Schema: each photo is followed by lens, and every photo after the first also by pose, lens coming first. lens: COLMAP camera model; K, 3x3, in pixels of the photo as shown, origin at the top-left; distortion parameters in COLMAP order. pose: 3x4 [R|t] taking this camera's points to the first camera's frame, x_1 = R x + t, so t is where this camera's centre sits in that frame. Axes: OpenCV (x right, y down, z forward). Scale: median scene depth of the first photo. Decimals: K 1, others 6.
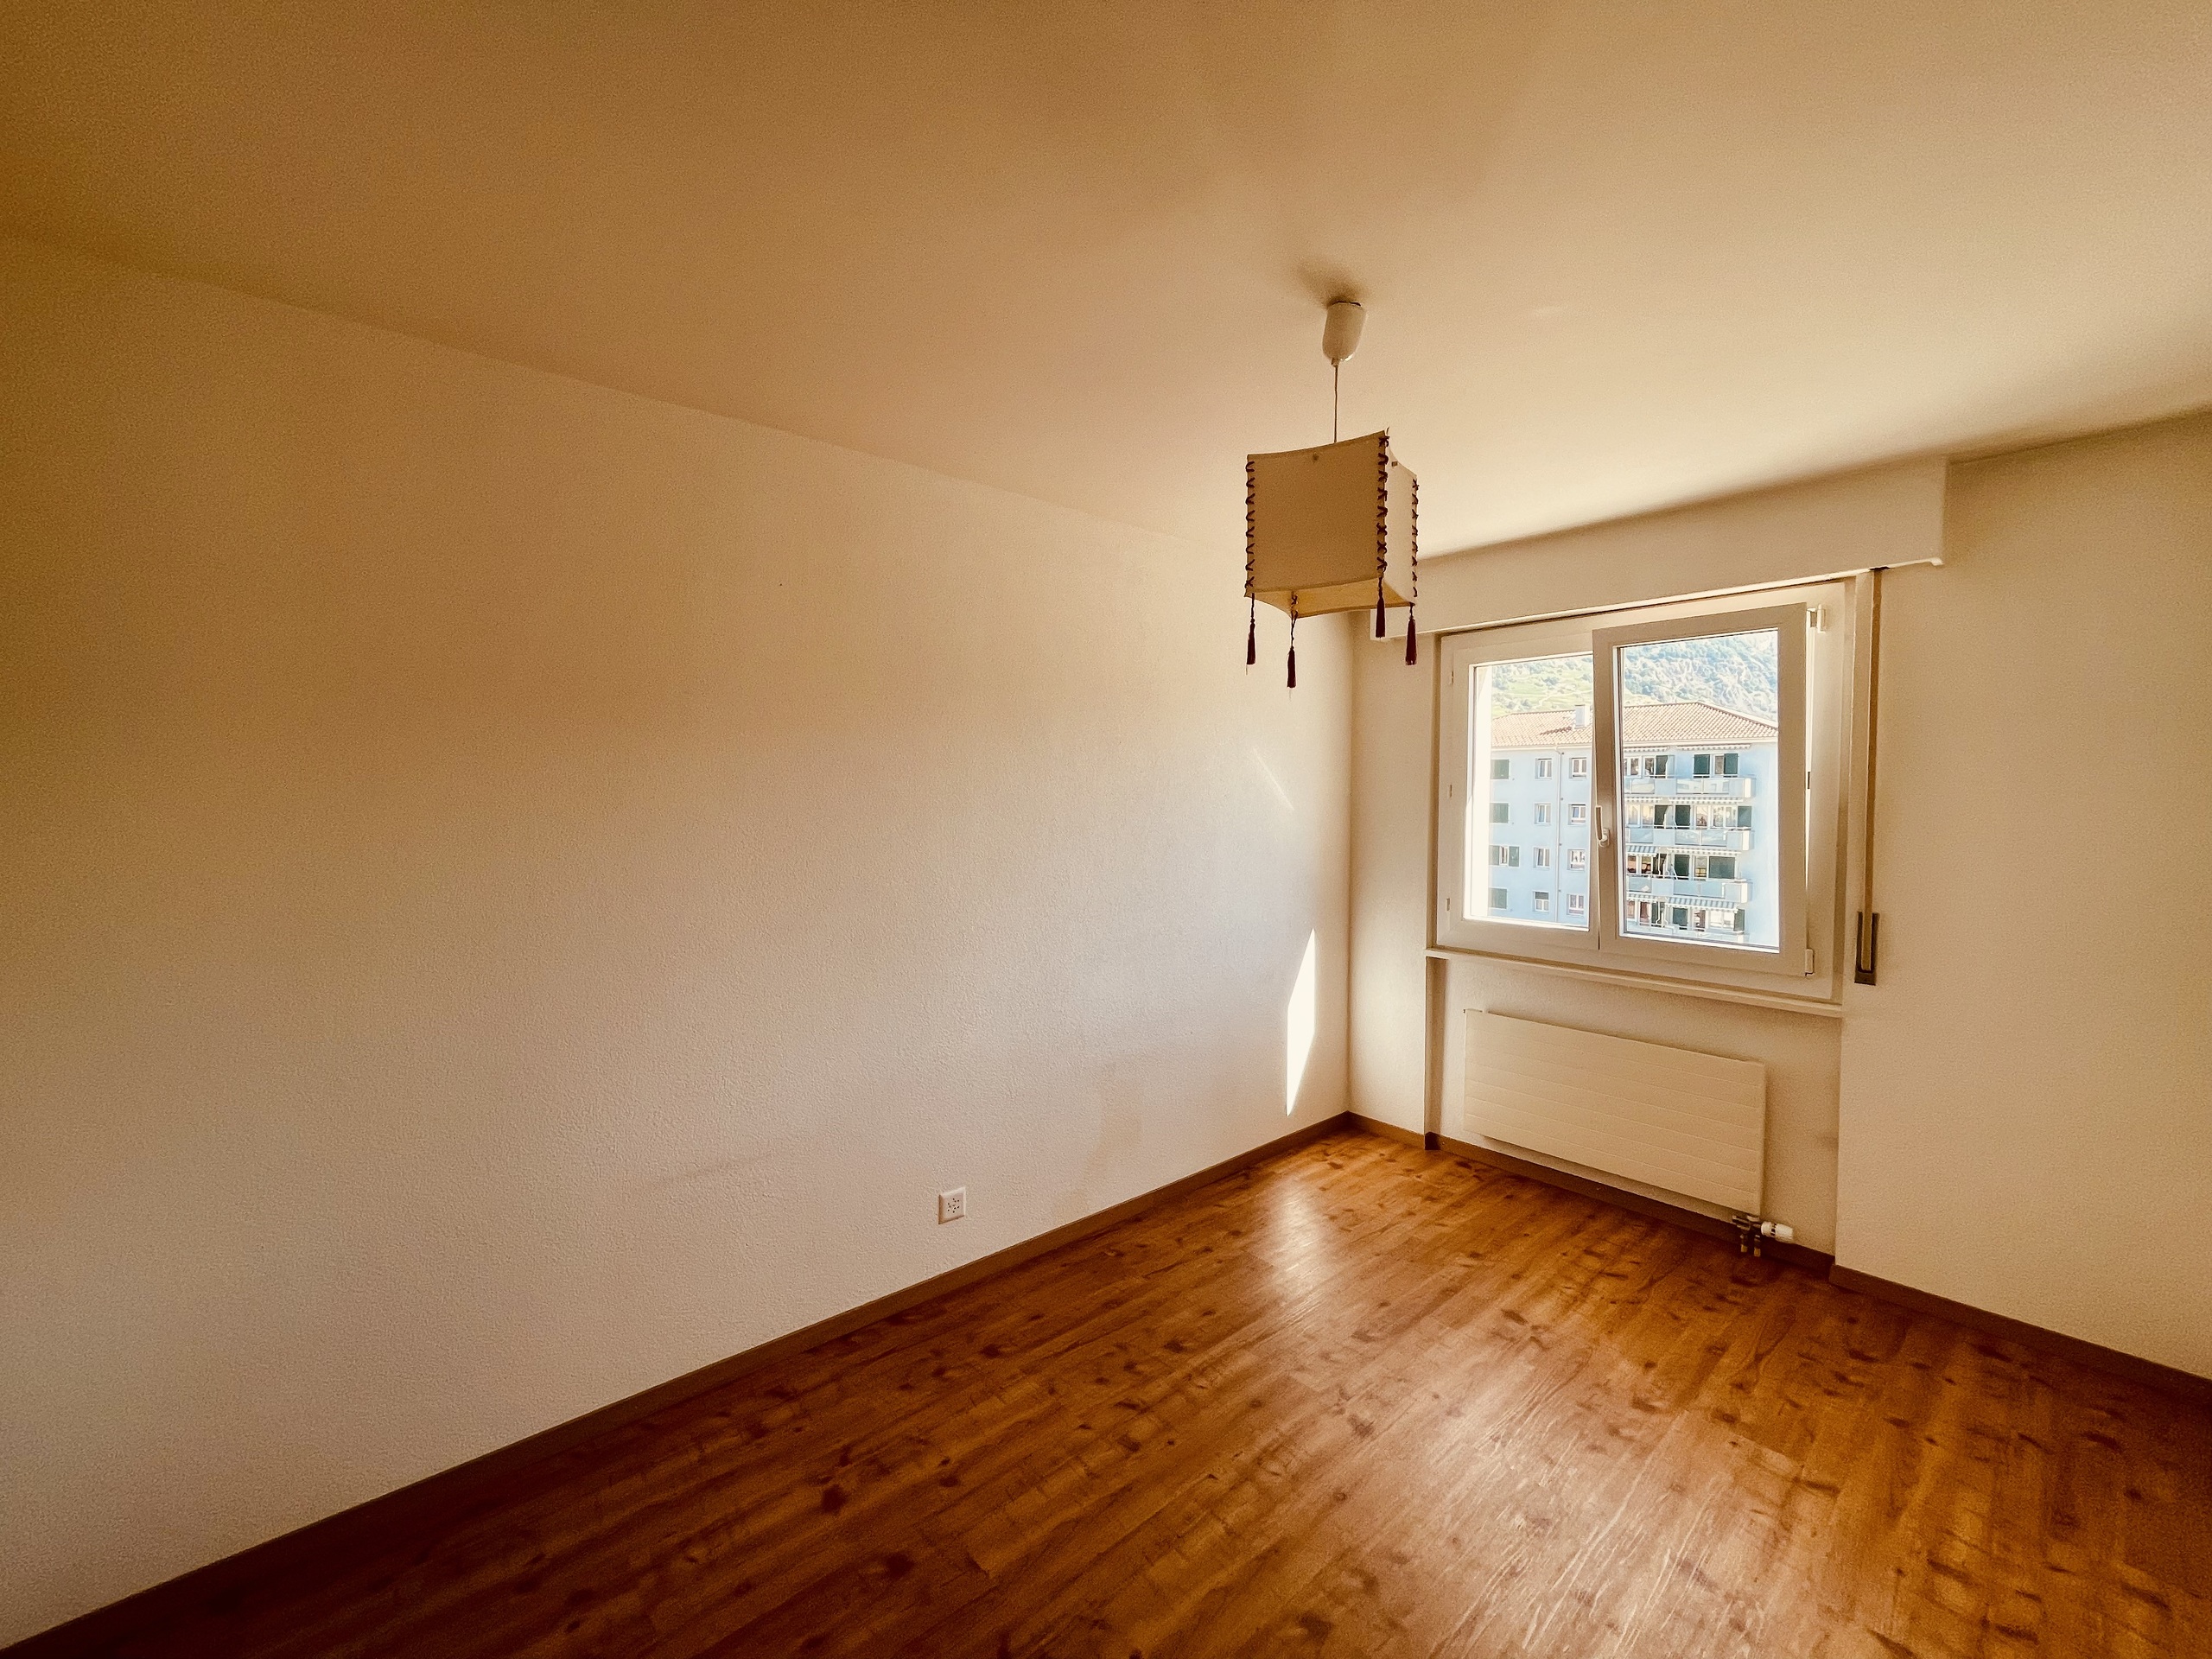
lens RADIAL K [[897.9, 0, 1101.0], [0, 897.9, 844.2], [0, 0, 1]] dist [-0.000861, 0.000328]
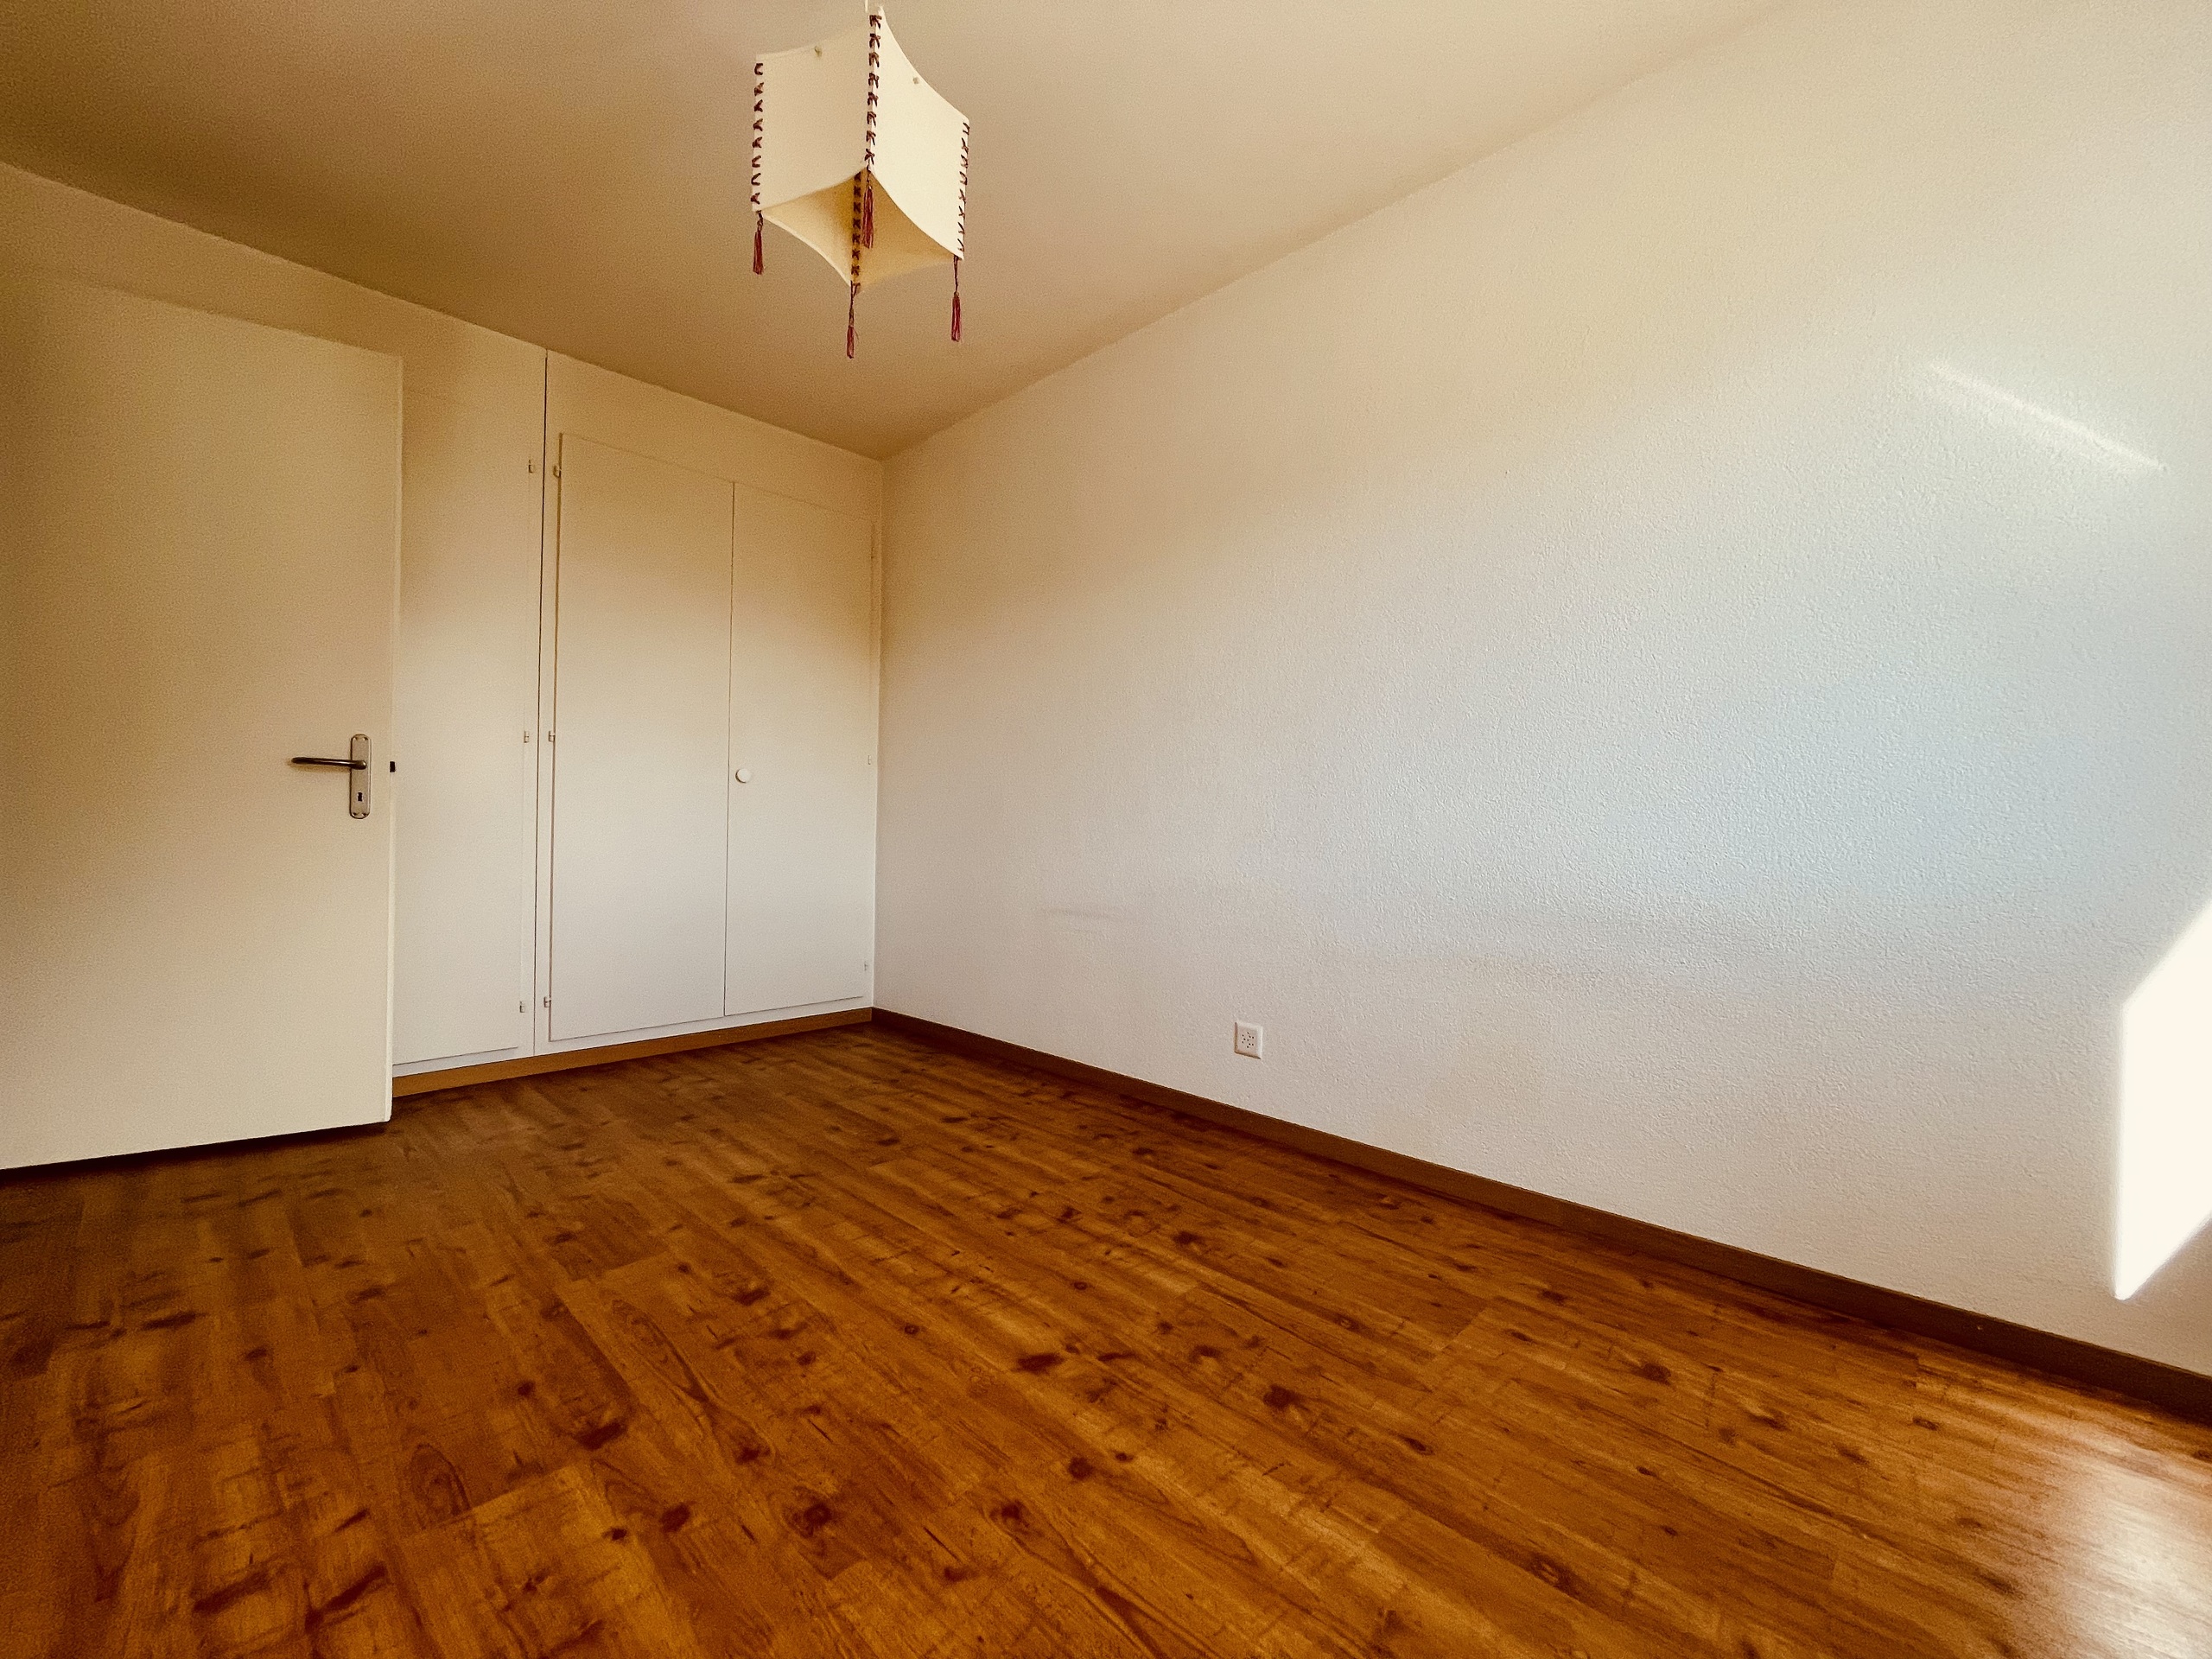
lens RADIAL K [[897.9, 0, 1100.0], [0, 897.9, 829.3], [0, 0, 1]] dist [-0.000861, 0.000328]
pose [[0.089364, 0.009923, -0.995950, 0.934004], [-0.065444, 0.997848, 0.004070, 0.234659], [0.993847, 0.064815, 0.089821, 0.928430]]
